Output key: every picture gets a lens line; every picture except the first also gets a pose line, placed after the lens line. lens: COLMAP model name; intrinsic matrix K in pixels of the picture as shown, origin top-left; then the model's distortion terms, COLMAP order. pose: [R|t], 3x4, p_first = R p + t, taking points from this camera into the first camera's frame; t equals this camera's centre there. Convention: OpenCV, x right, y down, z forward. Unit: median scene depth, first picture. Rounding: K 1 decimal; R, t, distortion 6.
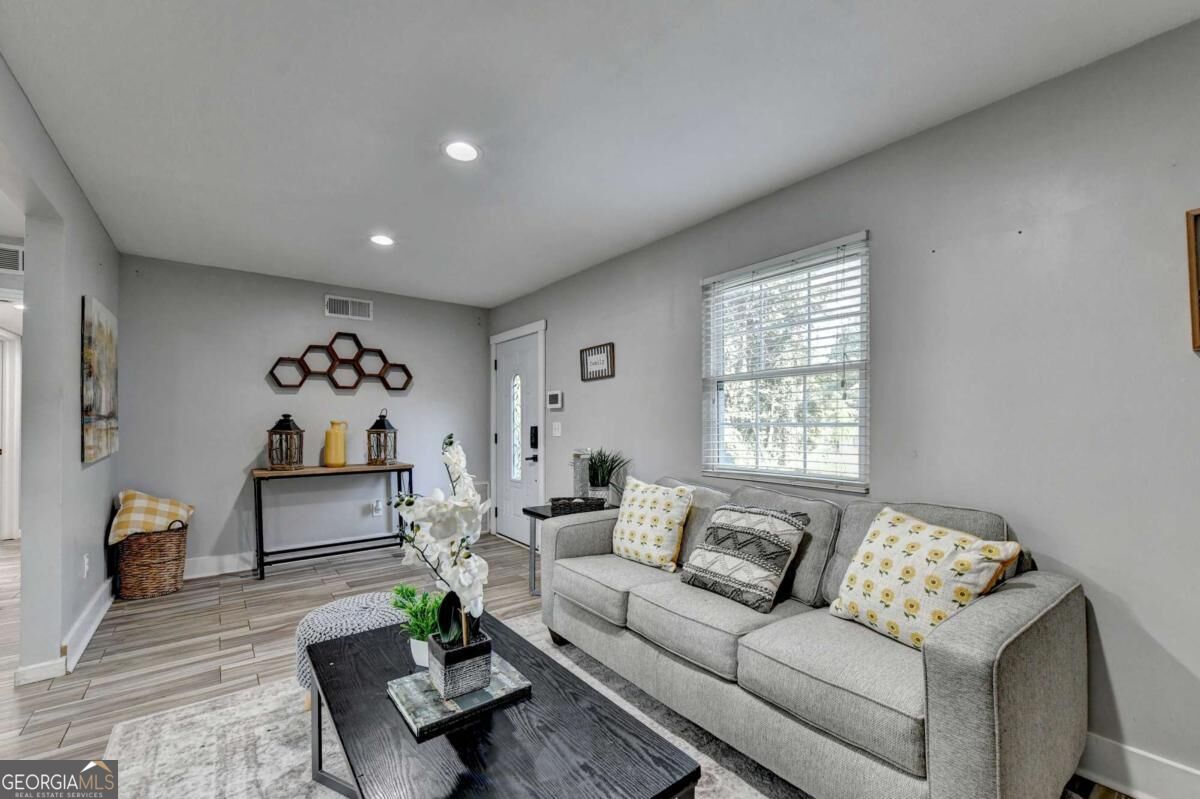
lens RADIAL K [[491.4, 0, 605.6], [0, 491.4, 414.6], [0, 0, 1]] dist [-0.006094, -0.000071]
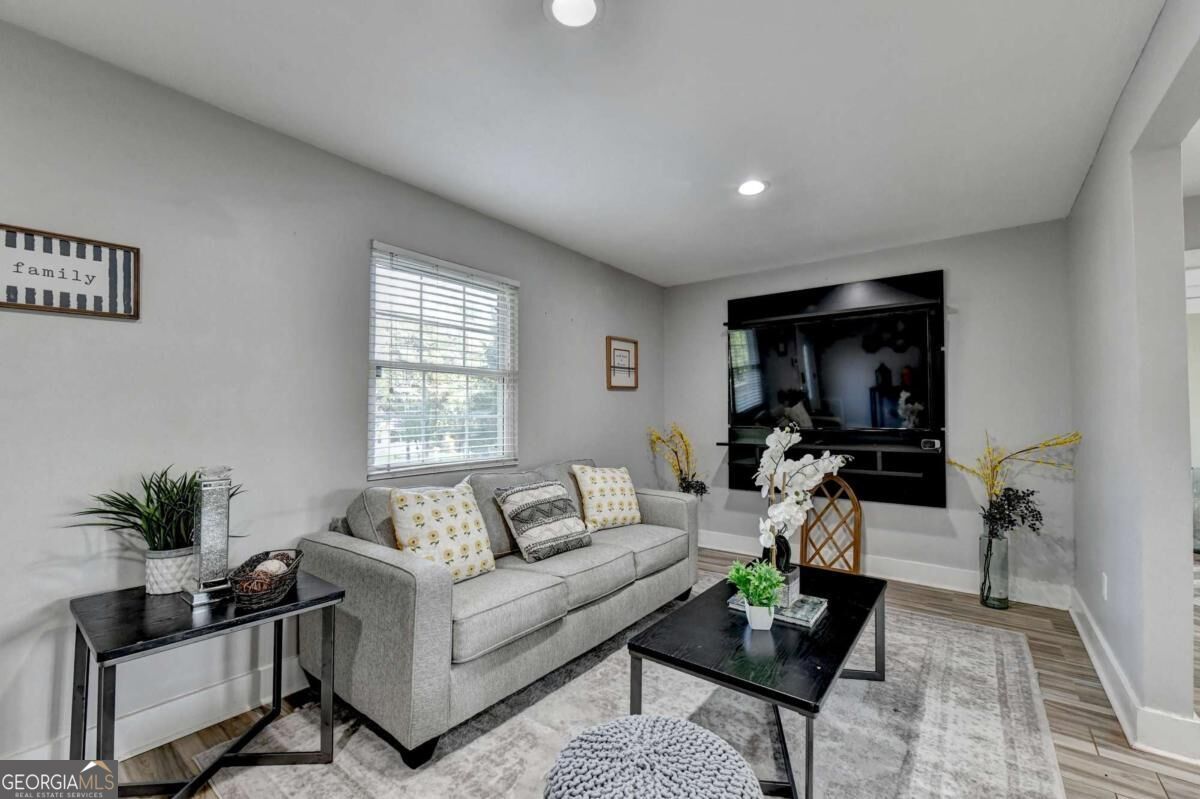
lens RADIAL K [[491.4, 0, 605.6], [0, 491.4, 414.6], [0, 0, 1]] dist [-0.006094, -0.000071]
pose [[-0.247293, 0.007241, 0.968914, -0.718679], [-0.008941, 0.999912, -0.009755, 0.020485], [-0.968900, -0.011075, -0.247206, 0.865312]]
